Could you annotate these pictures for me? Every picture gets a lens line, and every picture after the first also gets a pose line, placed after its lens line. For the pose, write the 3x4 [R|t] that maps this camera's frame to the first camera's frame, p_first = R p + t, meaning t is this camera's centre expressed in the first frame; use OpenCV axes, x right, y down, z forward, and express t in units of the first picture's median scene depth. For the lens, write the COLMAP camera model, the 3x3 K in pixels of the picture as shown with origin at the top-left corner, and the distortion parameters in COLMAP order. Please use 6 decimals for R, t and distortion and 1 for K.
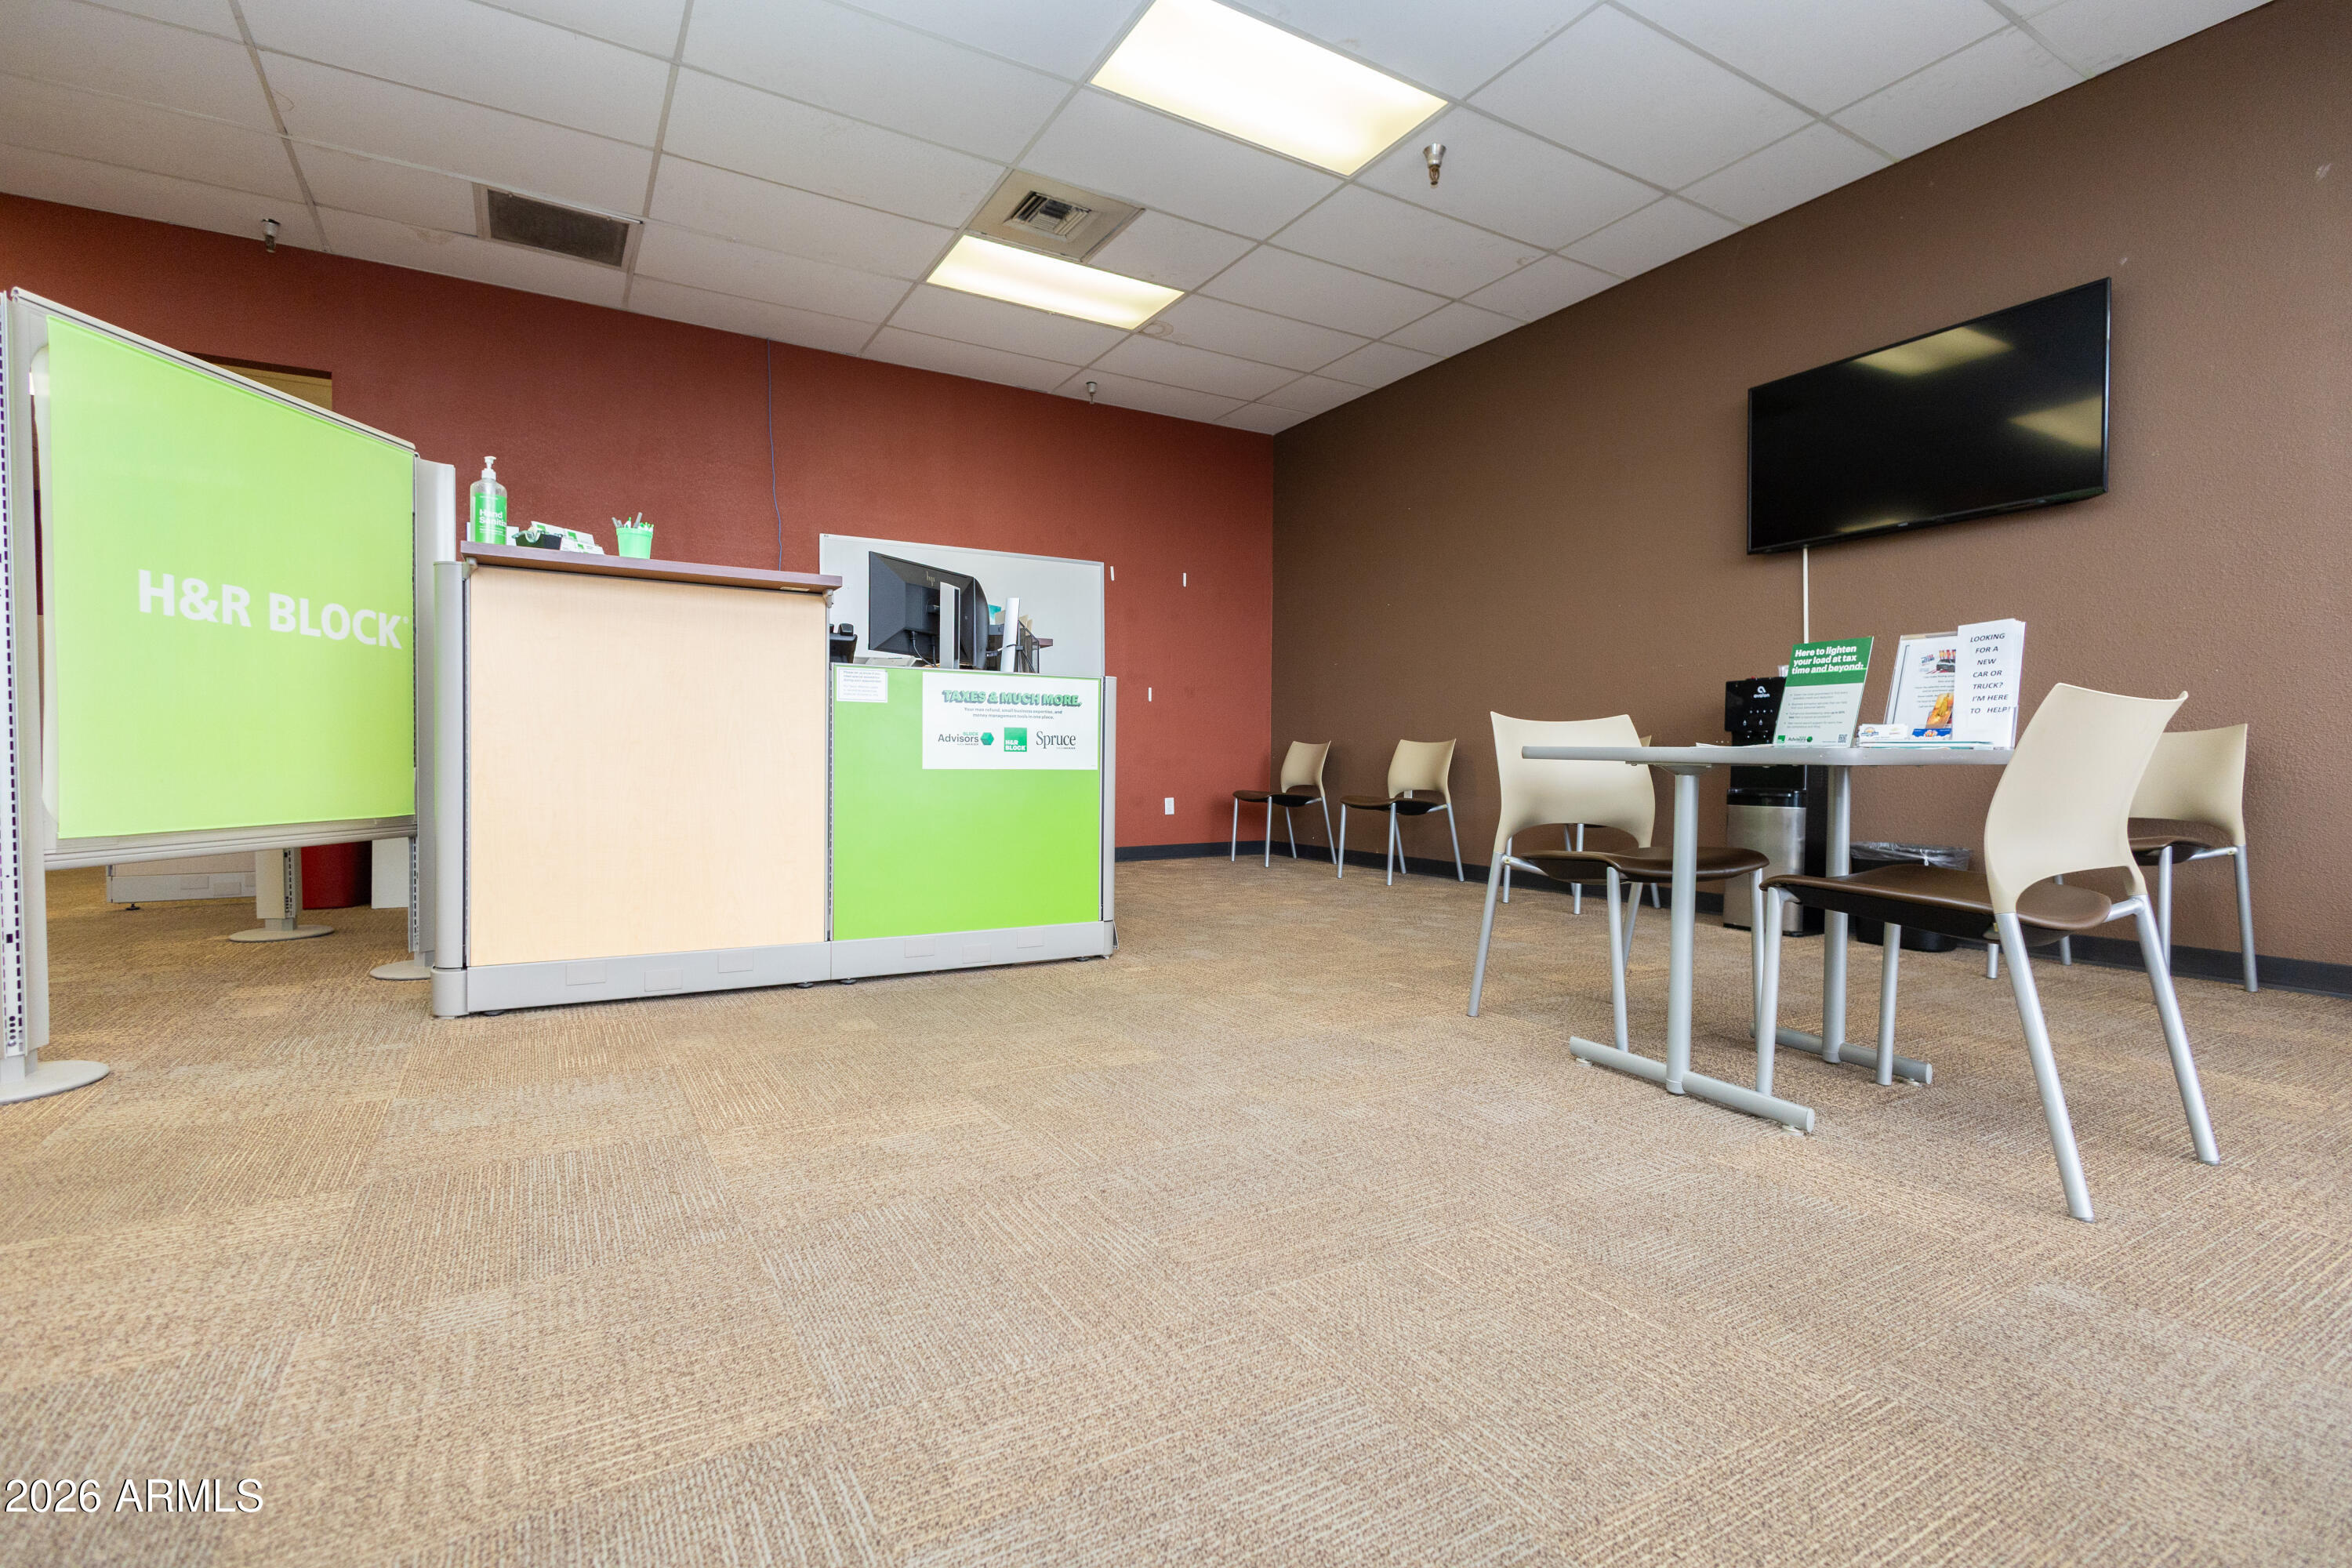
lens RADIAL K [[1083.1, 0, 1177.7], [0, 1083.1, 778.2], [0, 0, 1]] dist [0.004013, -0.001574]
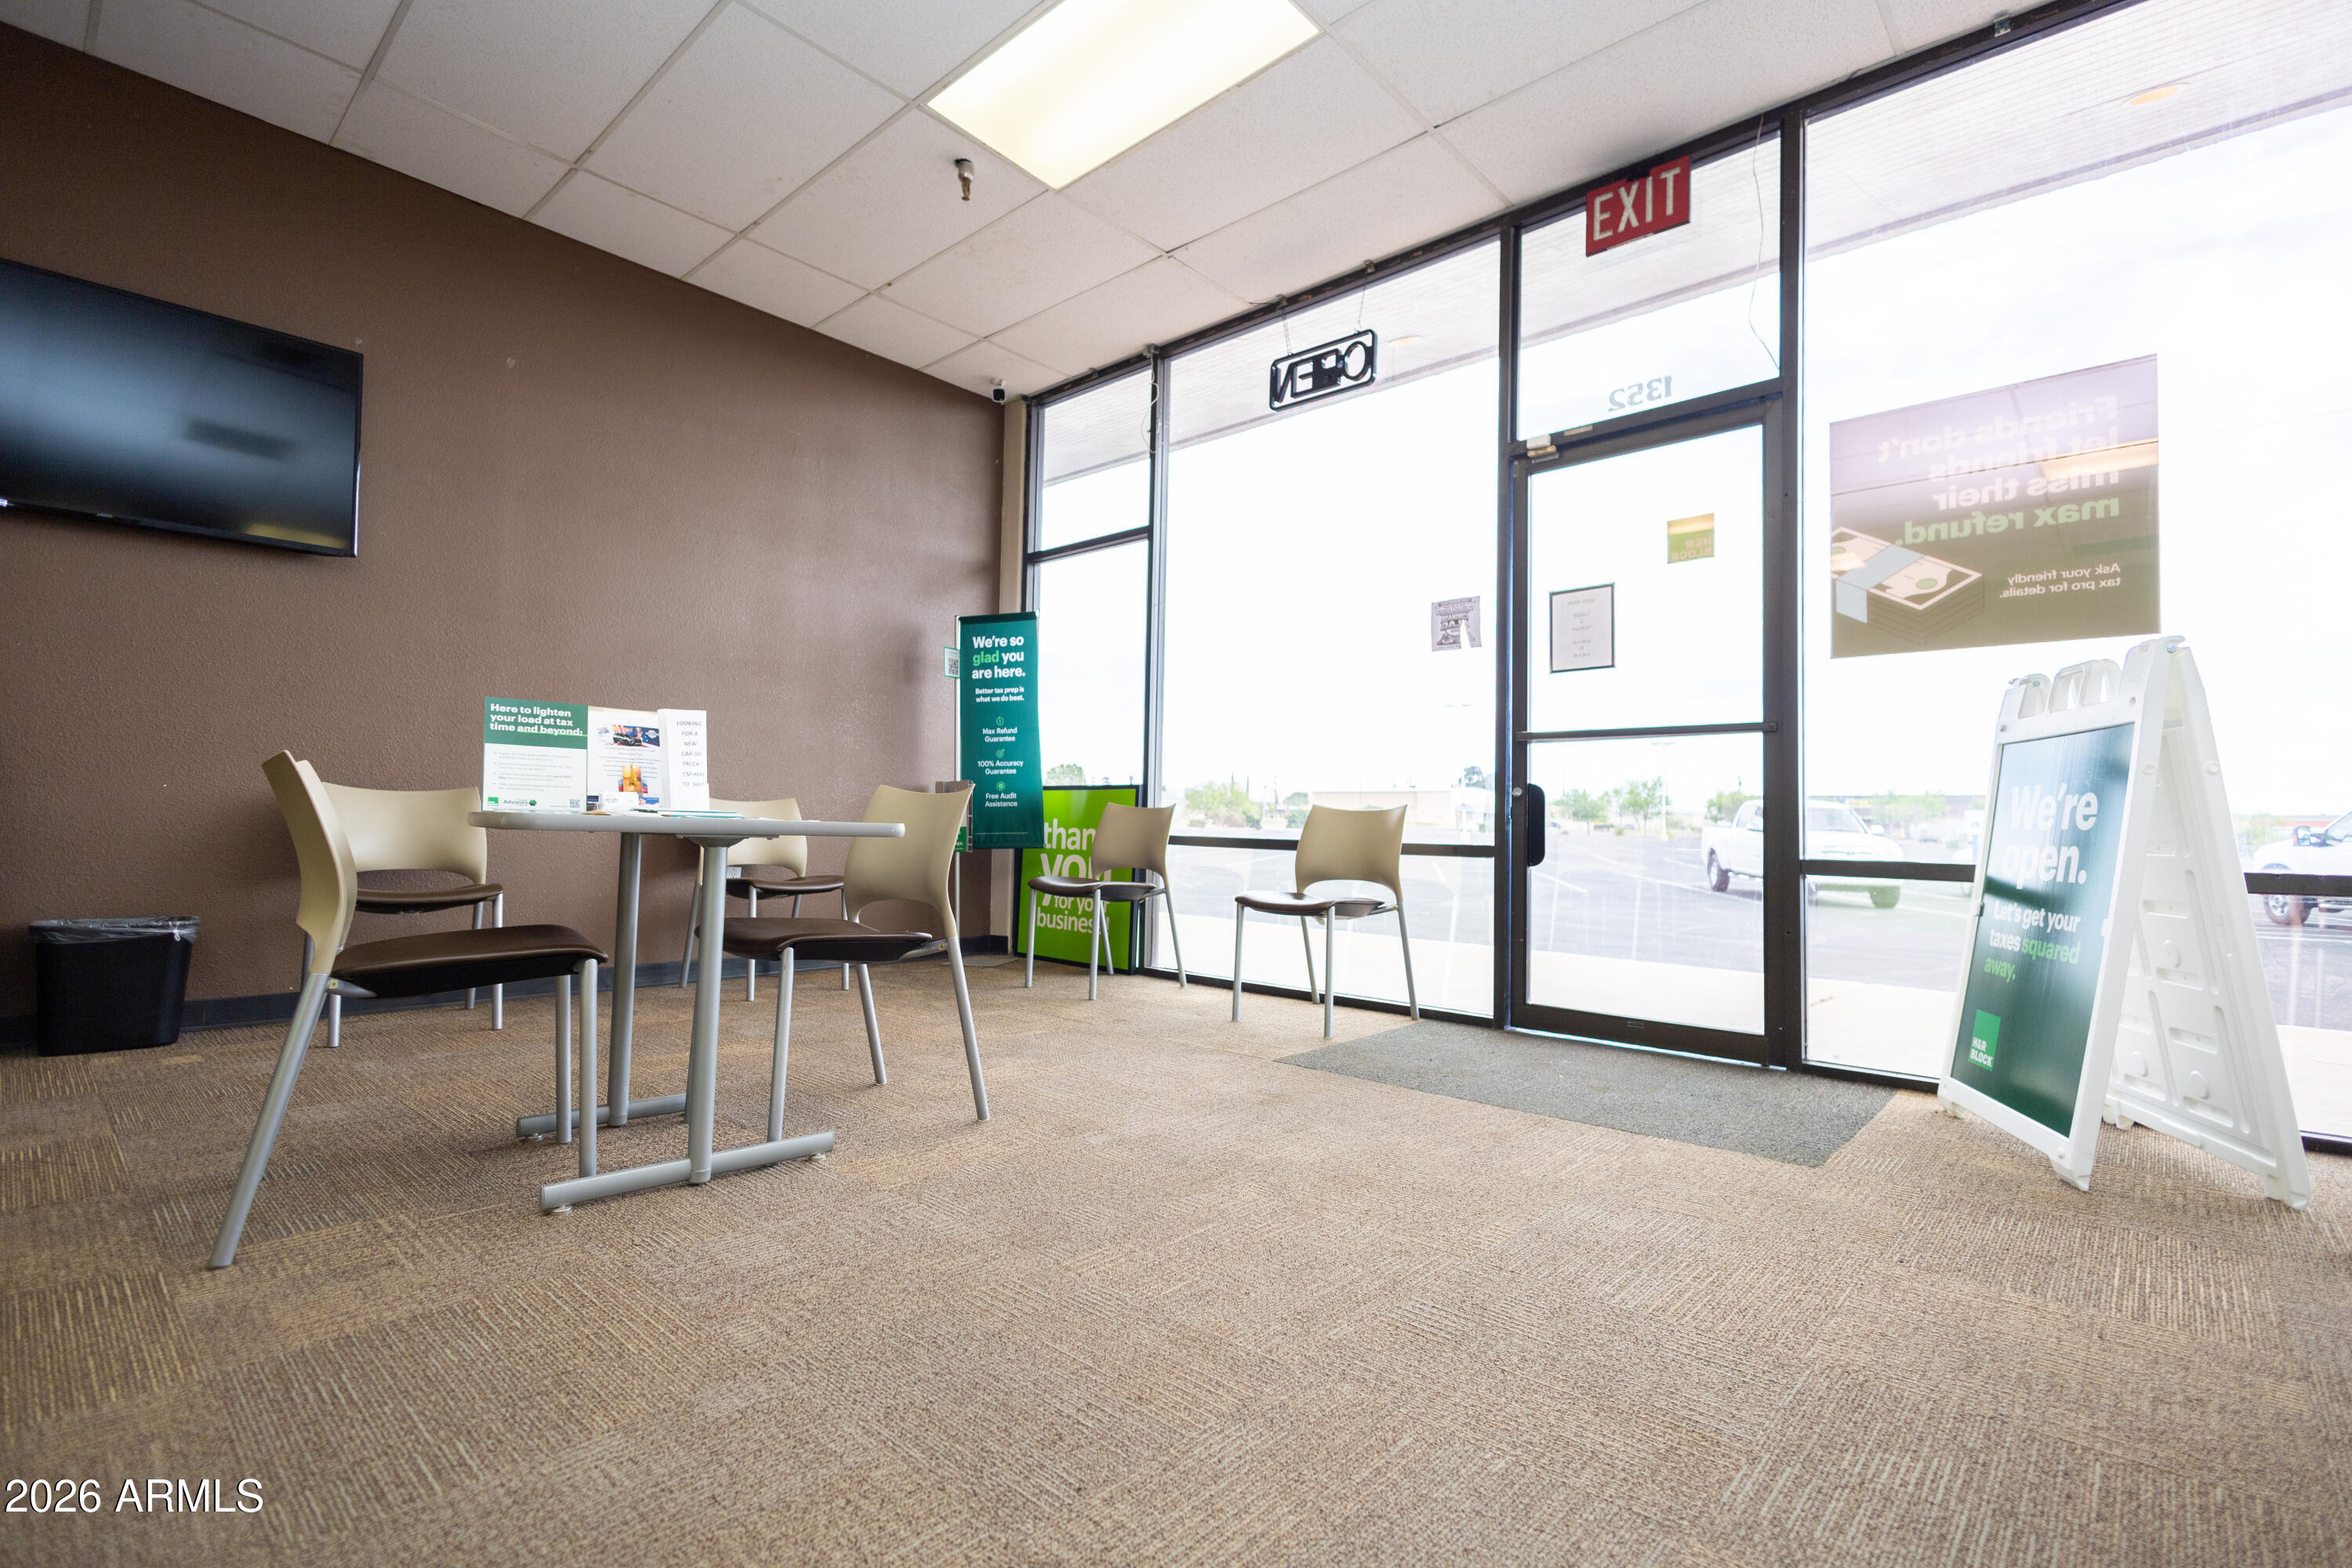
lens RADIAL K [[1083.1, 0, 1177.7], [0, 1083.1, 778.2], [0, 0, 1]] dist [0.004013, -0.001574]
pose [[-0.293240, 0.029234, 0.955592, -0.532849], [-0.002342, 0.999507, -0.031296, -0.032017], [-0.956036, -0.011416, -0.293027, 0.811624]]
